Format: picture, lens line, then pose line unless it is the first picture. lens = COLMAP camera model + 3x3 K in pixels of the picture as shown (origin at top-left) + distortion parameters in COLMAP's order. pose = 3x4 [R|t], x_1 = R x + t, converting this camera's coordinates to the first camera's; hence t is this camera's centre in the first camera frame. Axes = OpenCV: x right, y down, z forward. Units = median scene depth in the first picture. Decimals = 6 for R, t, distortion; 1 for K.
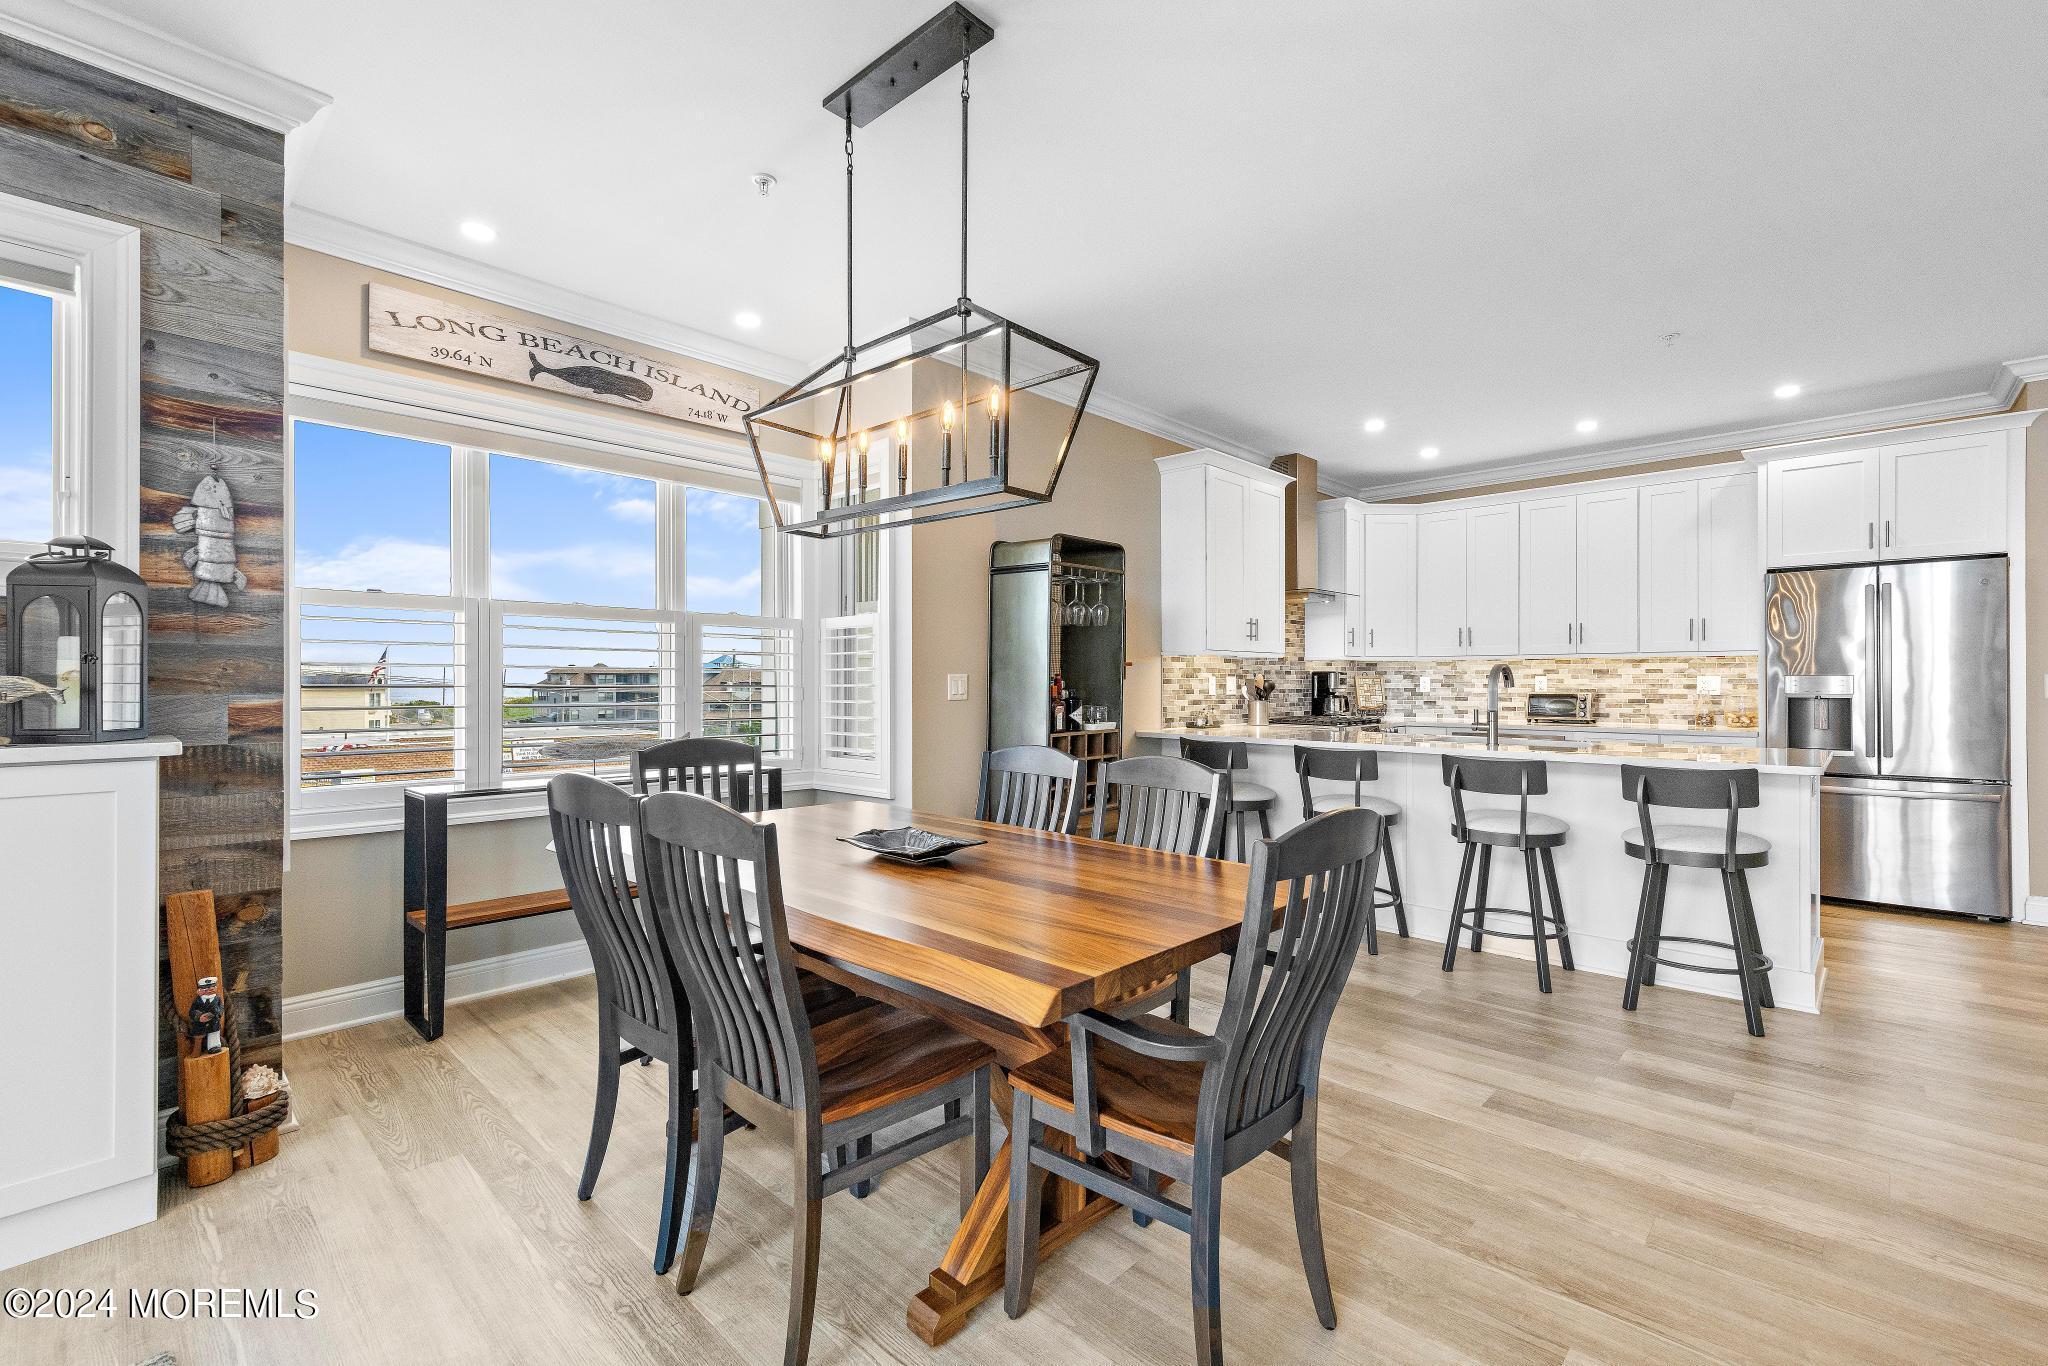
lens RADIAL K [[904.7, 0, 1035.2], [0, 904.7, 675.9], [0, 0, 1]] dist [0.004269, 0.001550]
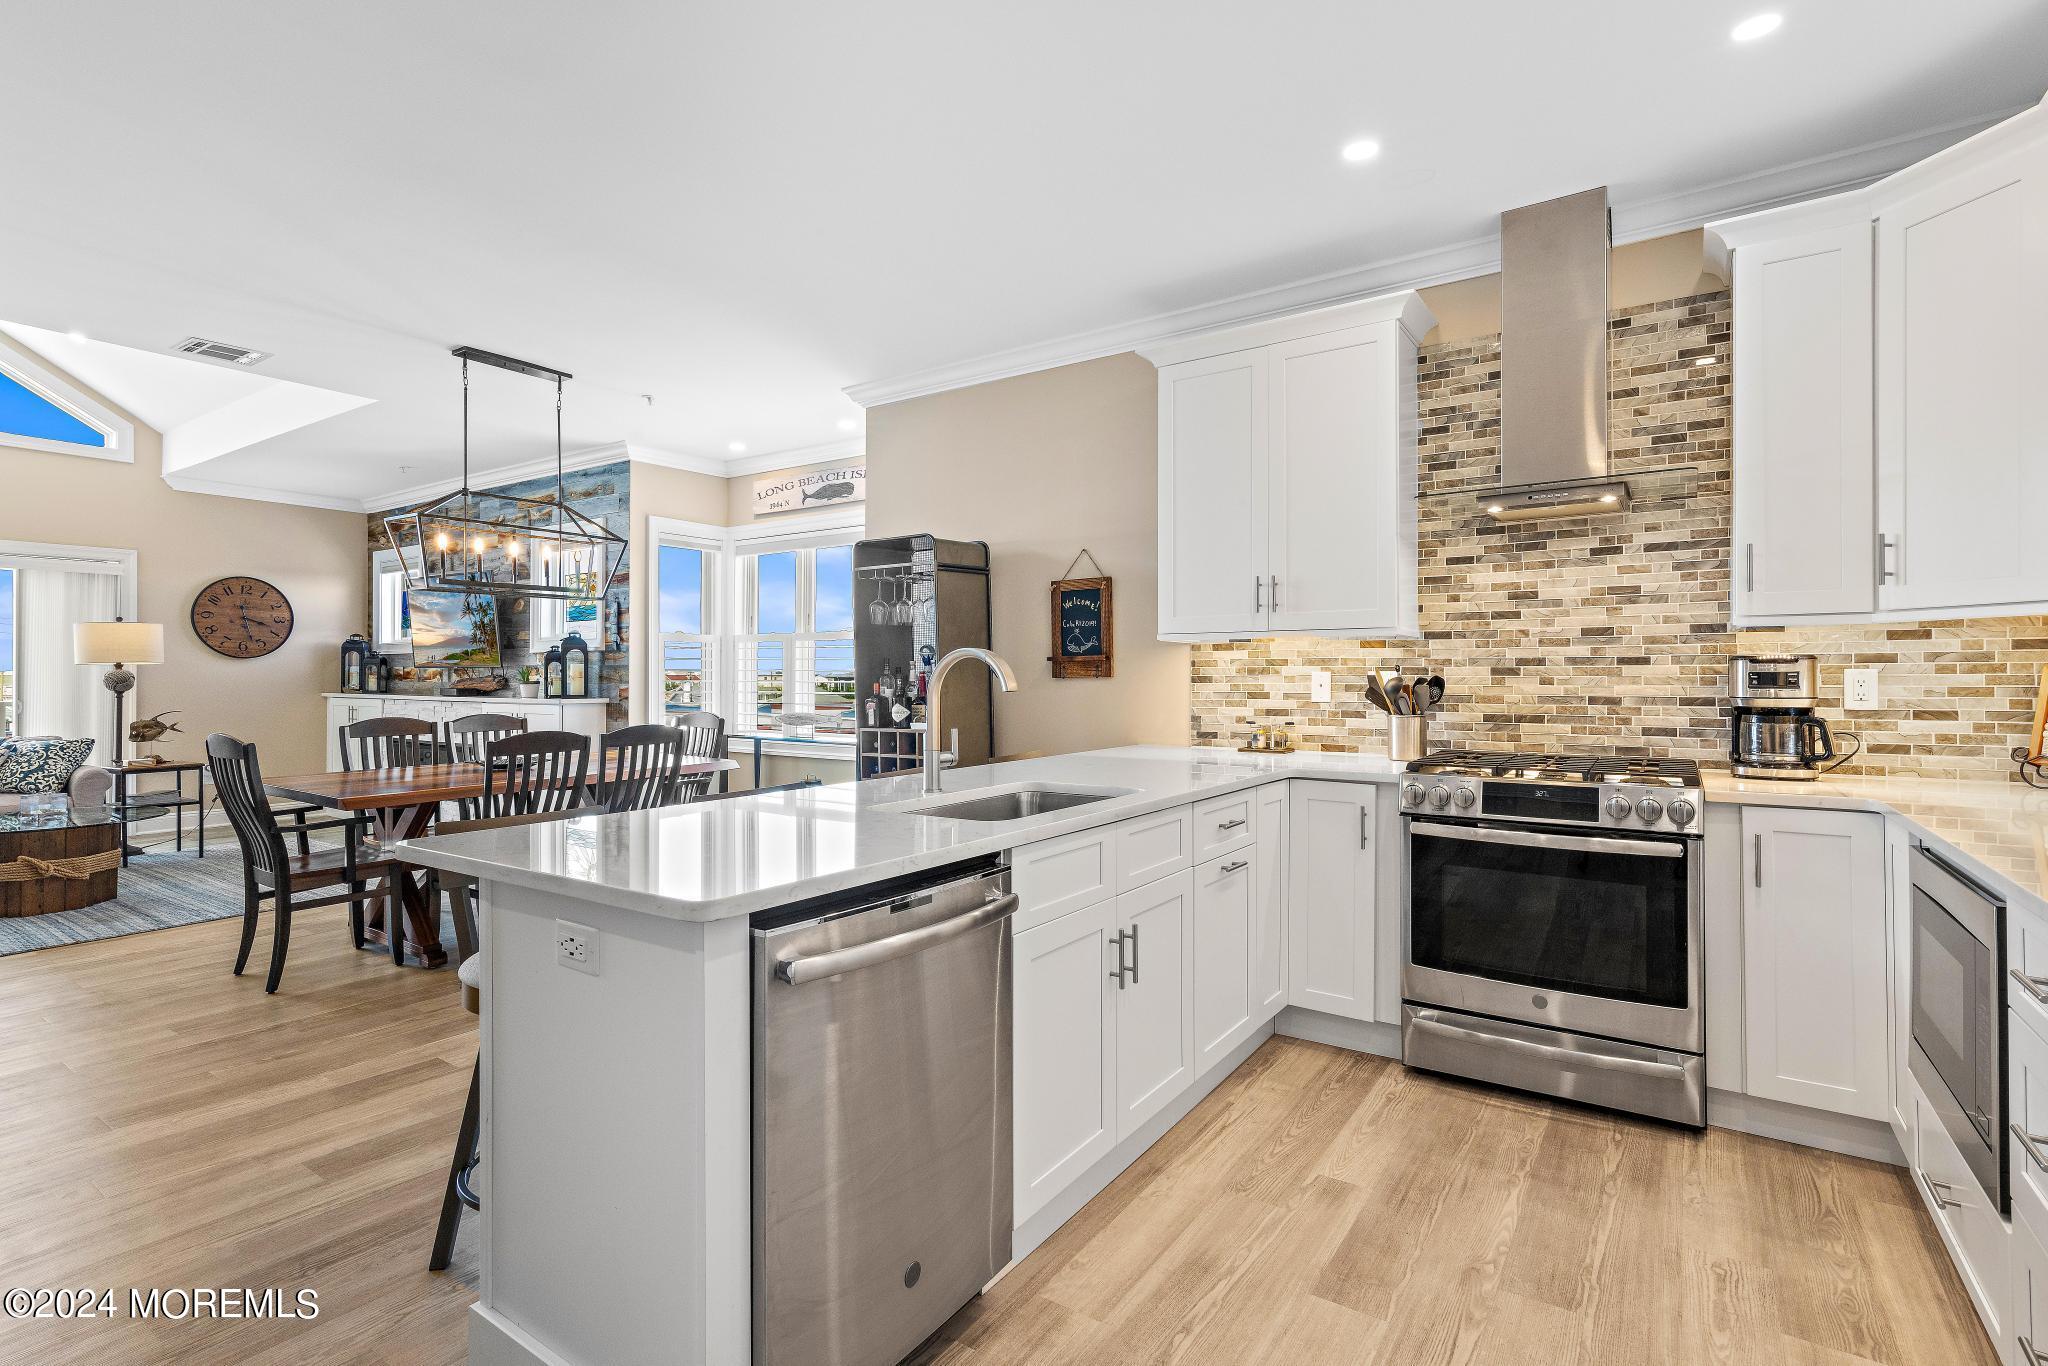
lens RADIAL K [[960.5, 0, 1029.6], [0, 960.5, 667.8], [0, 0, 1]] dist [0.003069, 0.001160]
pose [[0.151216, -0.008259, -0.988466, 1.197940], [0.007250, 0.999947, -0.007246, 0.002152], [0.988474, -0.006071, 0.151268, 1.036384]]
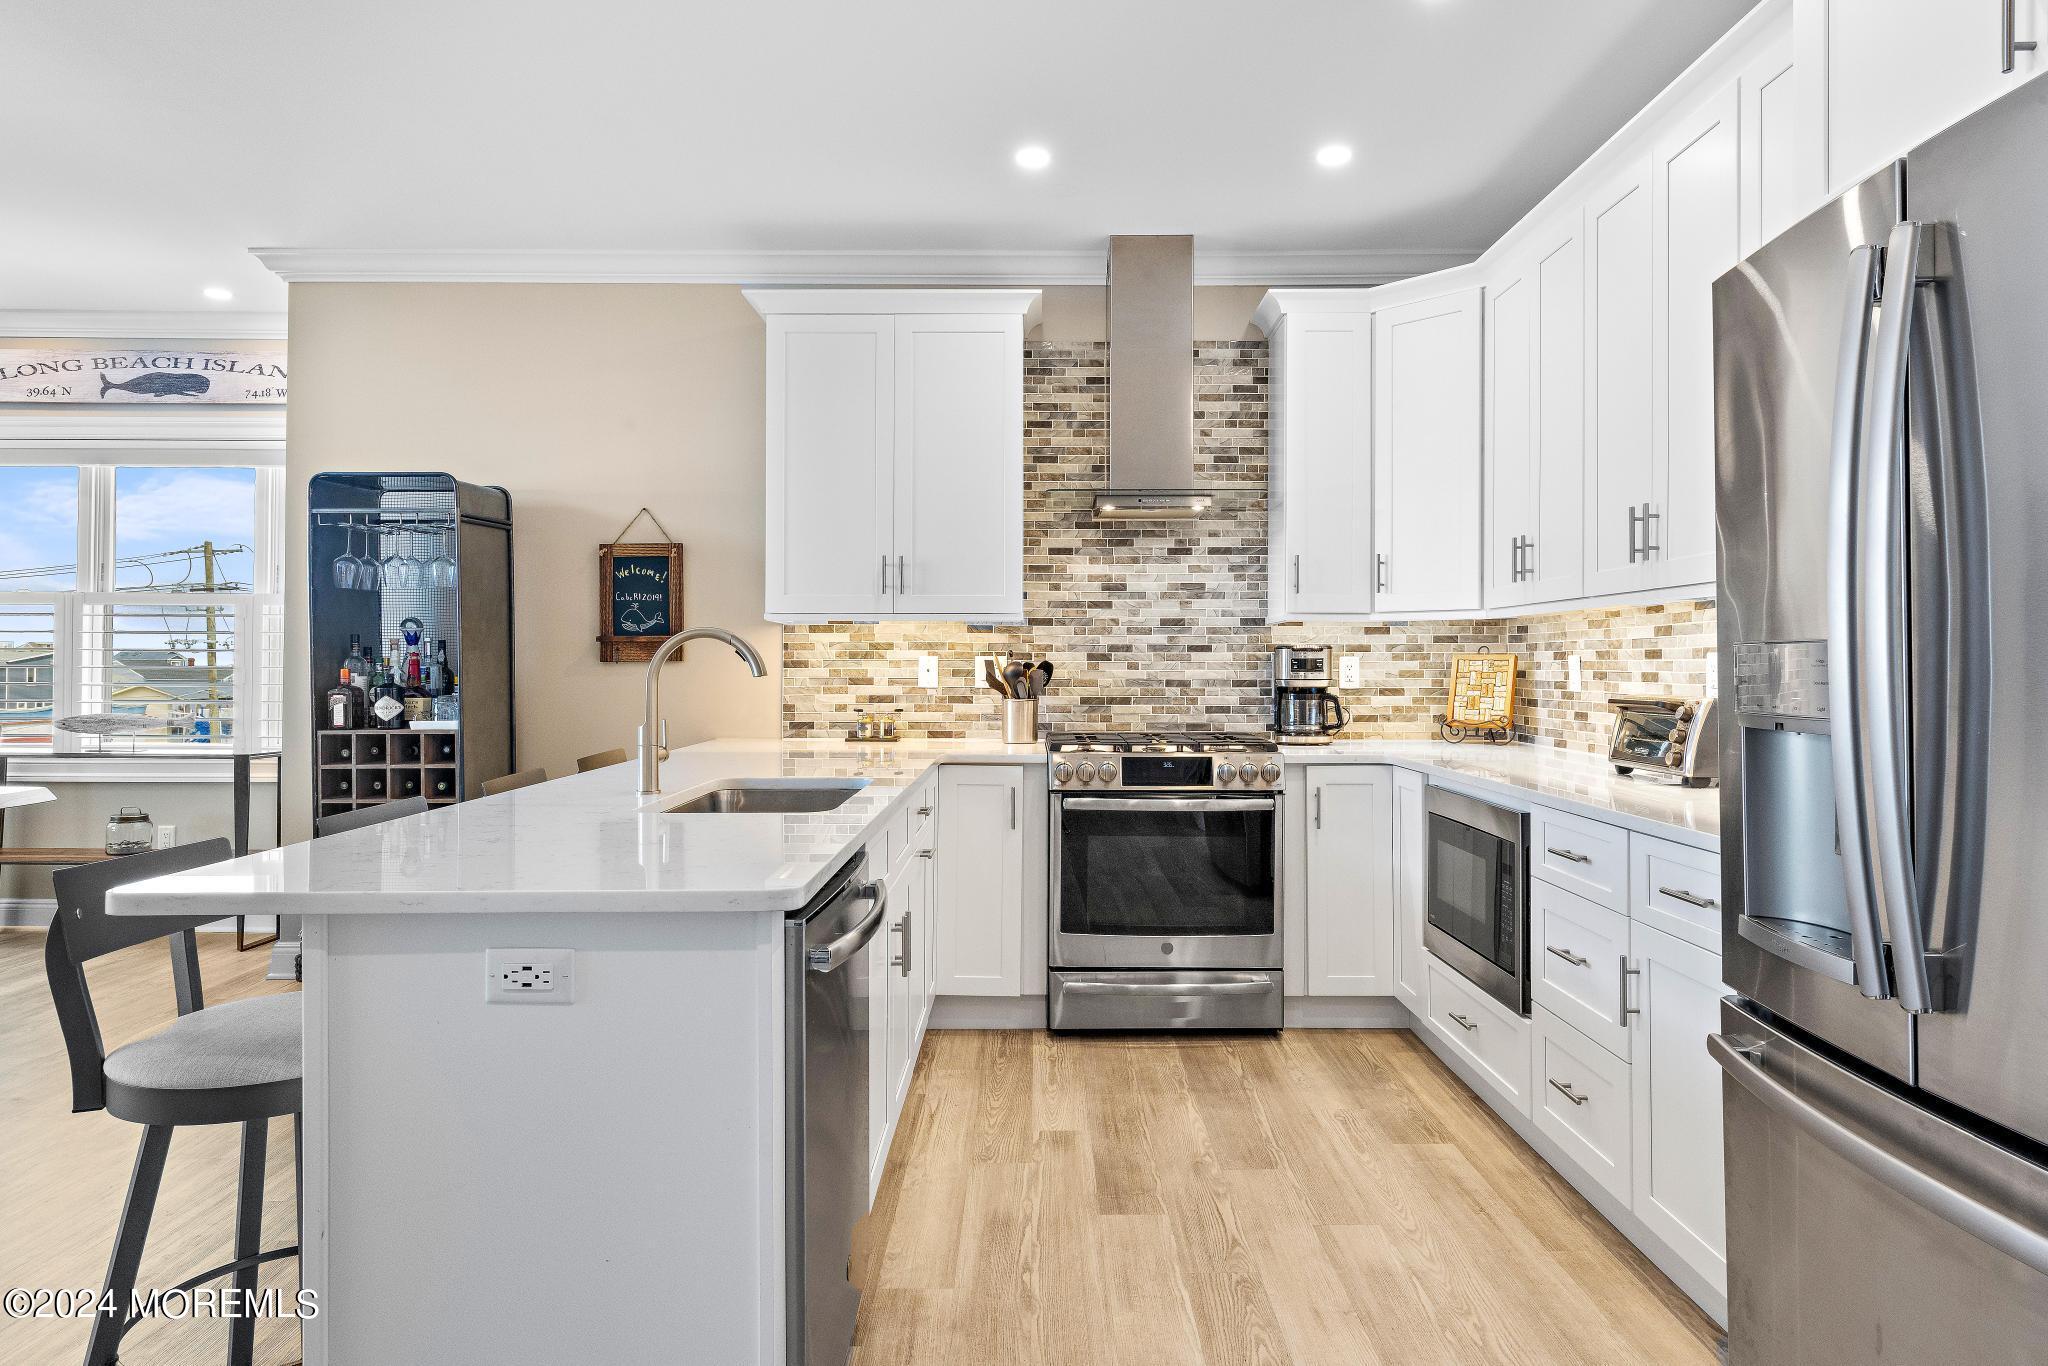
lens RADIAL K [[1178.5, 0, 1029.8], [0, 1178.5, 646.6], [0, 0, 1]] dist [0.005730, 0.000301]
pose [[0.680218, -0.007421, -0.732972, 1.198902], [0.002140, 0.999965, -0.008138, 0.001365], [0.733007, 0.003967, 0.680210, 0.761826]]
